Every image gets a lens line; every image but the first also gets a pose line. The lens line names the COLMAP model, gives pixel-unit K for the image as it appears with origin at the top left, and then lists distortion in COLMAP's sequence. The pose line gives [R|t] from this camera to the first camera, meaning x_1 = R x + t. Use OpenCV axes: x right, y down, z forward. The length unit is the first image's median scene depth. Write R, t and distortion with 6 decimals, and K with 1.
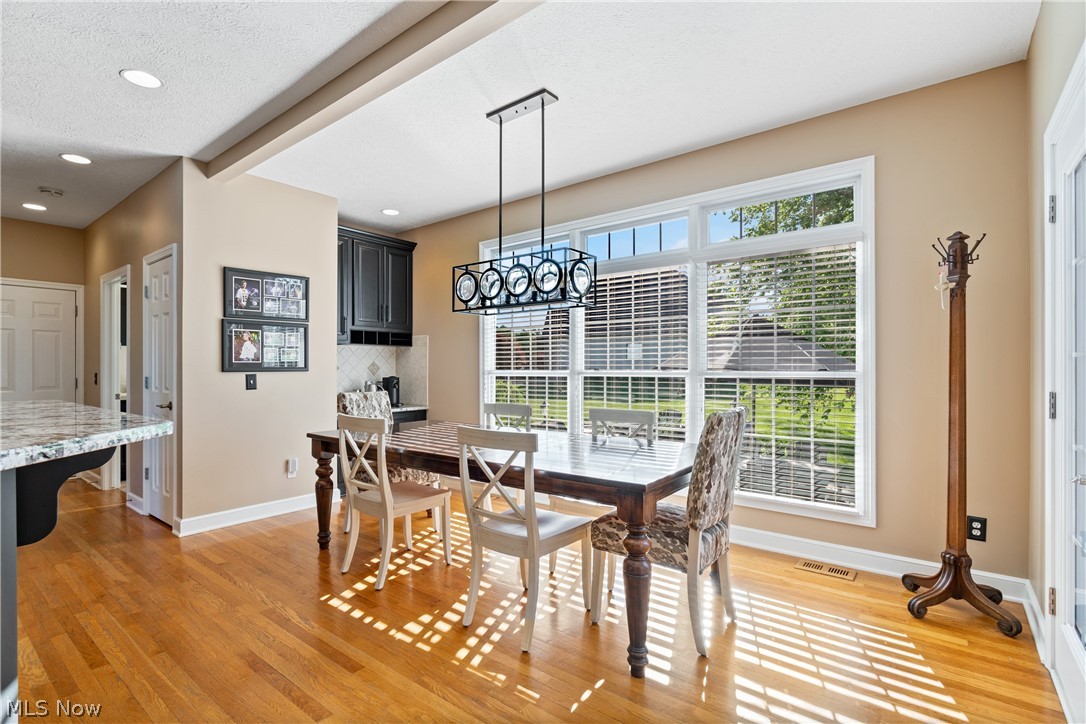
lens RADIAL K [[509.6, 0, 544.9], [0, 509.6, 369.4], [0, 0, 1]] dist [0.001604, -0.002902]
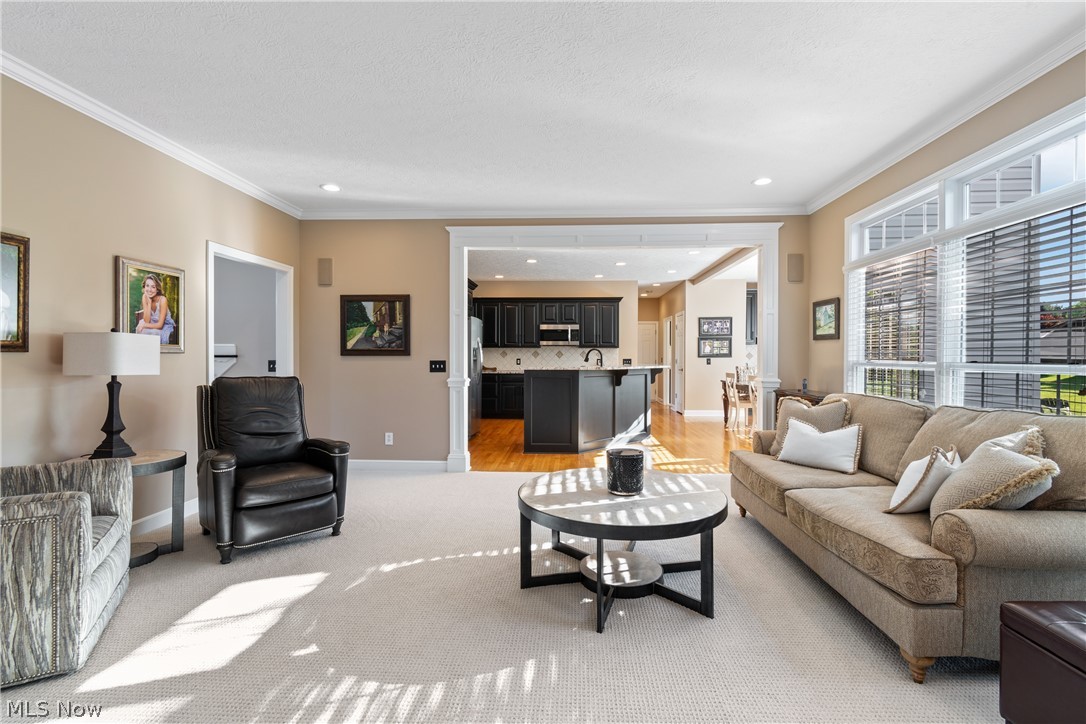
lens RADIAL K [[483.1, 0, 543.0], [0, 483.1, 356.2], [0, 0, 1]] dist [0.001762, -0.001954]
pose [[0.567785, 0.005118, -0.823161, 1.184367], [-0.002149, 0.999986, 0.004735, -0.013721], [0.823174, -0.000919, 0.567788, -1.321808]]
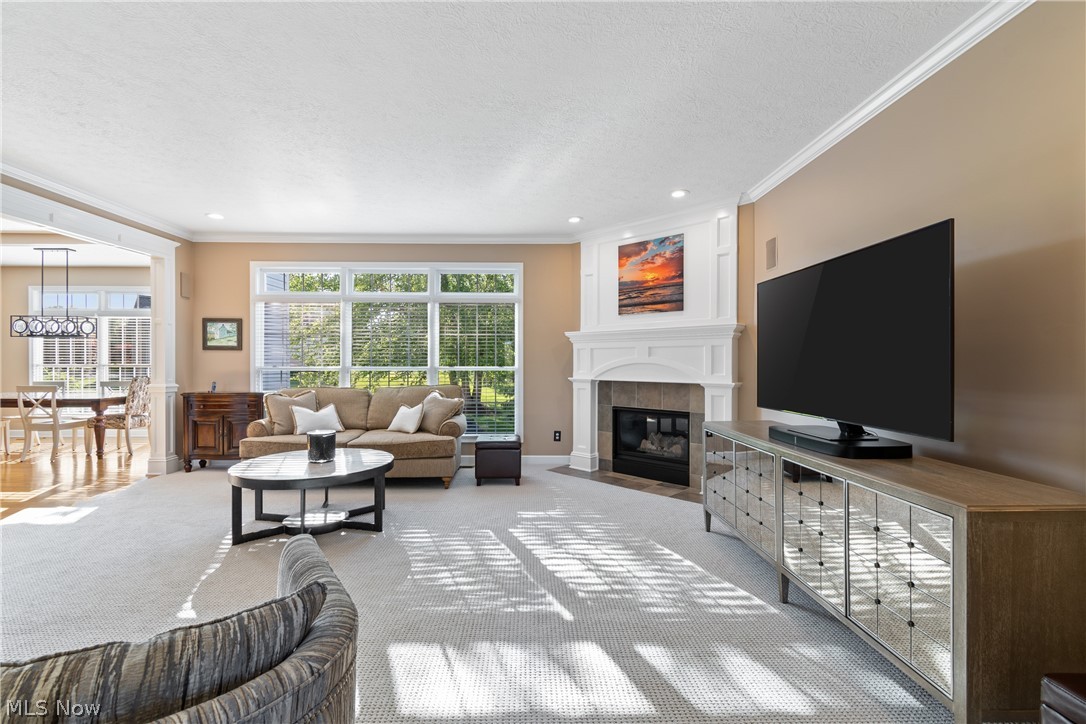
lens RADIAL K [[483.1, 0, 546.0], [0, 483.1, 362.8], [0, 0, 1]] dist [0.001762, -0.001954]
pose [[0.767332, 0.004376, 0.641235, 0.242027], [-0.005140, 0.999987, -0.000673, -0.014088], [-0.641229, -0.002779, 0.767344, -1.980216]]
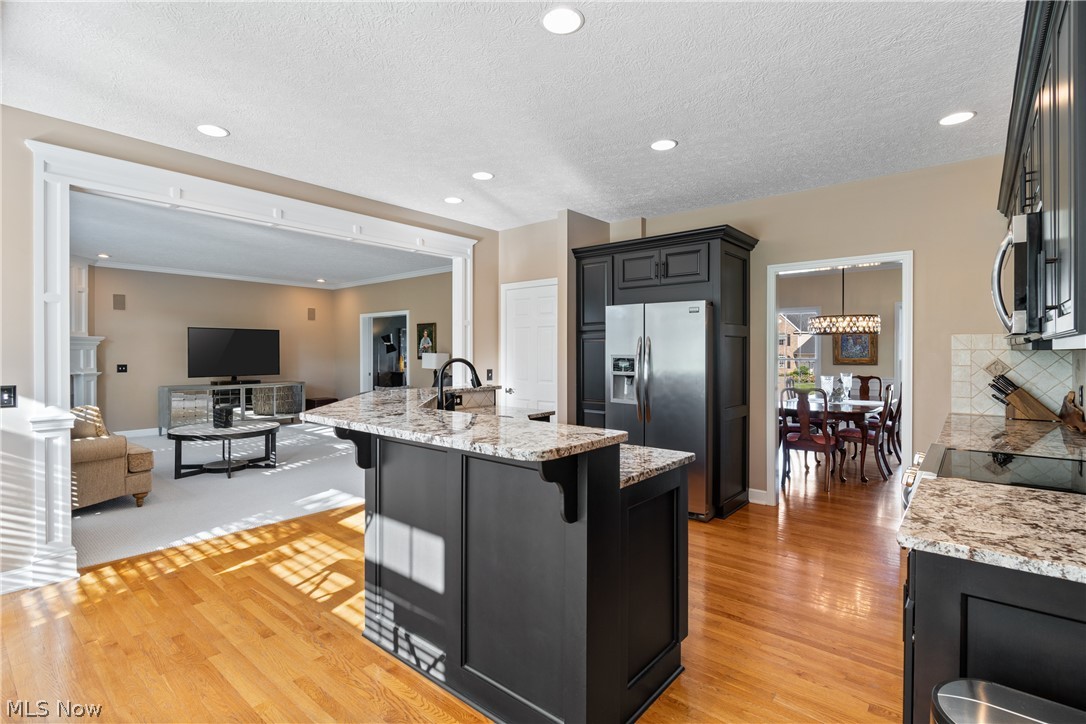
lens RADIAL K [[509.6, 0, 548.0], [0, 509.6, 355.5], [0, 0, 1]] dist [0.001604, -0.002902]
pose [[-0.999864, 0.002016, 0.016395, -0.661338], [0.002072, 0.999992, 0.003383, -0.044983], [-0.016388, 0.003417, -0.999860, 1.117517]]
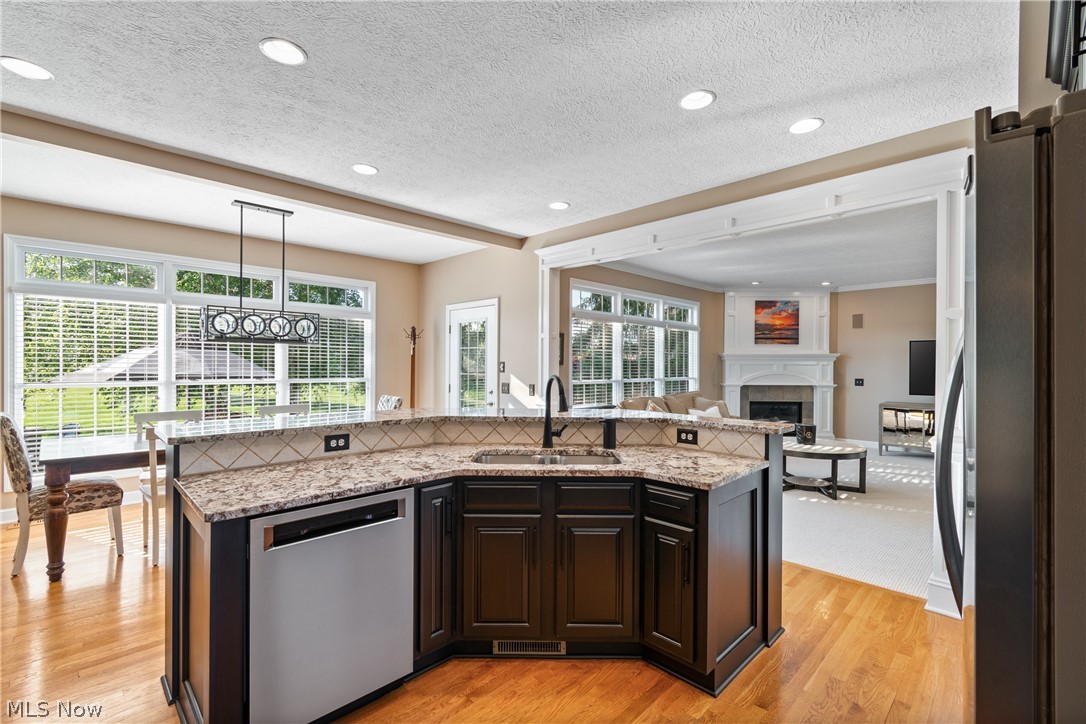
lens RADIAL K [[483.1, 0, 540.3], [0, 483.1, 367.9], [0, 0, 1]] dist [0.001762, -0.001954]
pose [[0.116427, -0.002989, 0.993195, -1.288211], [-0.006479, 0.999972, 0.003769, -0.051747], [-0.993178, -0.006873, 0.116404, 0.014933]]
